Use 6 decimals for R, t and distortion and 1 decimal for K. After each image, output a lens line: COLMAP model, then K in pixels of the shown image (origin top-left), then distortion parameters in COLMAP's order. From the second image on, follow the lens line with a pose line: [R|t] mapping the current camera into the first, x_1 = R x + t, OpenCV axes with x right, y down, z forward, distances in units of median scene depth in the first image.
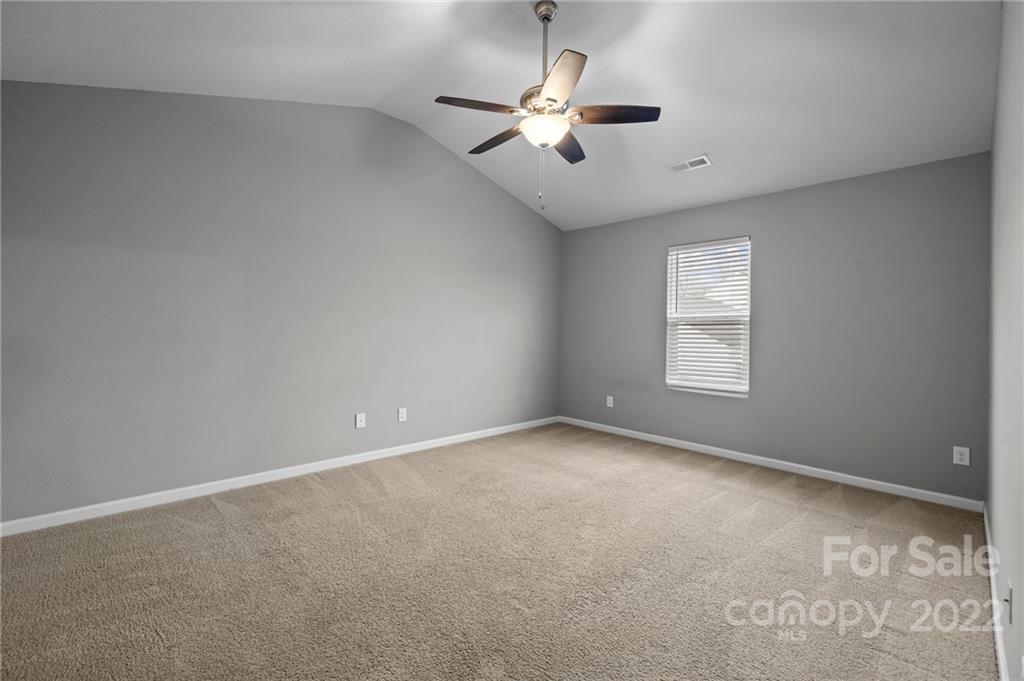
lens RADIAL K [[436.5, 0, 498.7], [0, 436.5, 334.5], [0, 0, 1]] dist [0.016234, 0.000063]
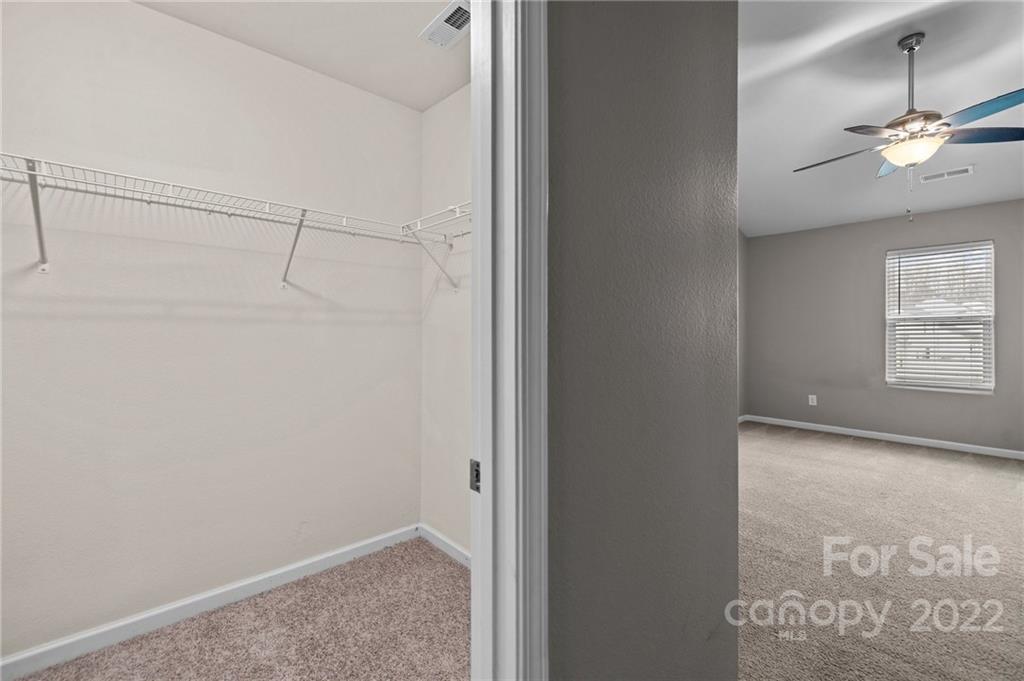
lens RADIAL K [[436.5, 0, 498.7], [0, 436.5, 334.5], [0, 0, 1]] dist [0.016234, 0.000063]
pose [[0.999701, -0.015051, -0.019248, -0.532292], [0.014928, 0.999867, -0.006534, -0.008374], [0.019343, 0.006245, 0.999793, -0.074691]]
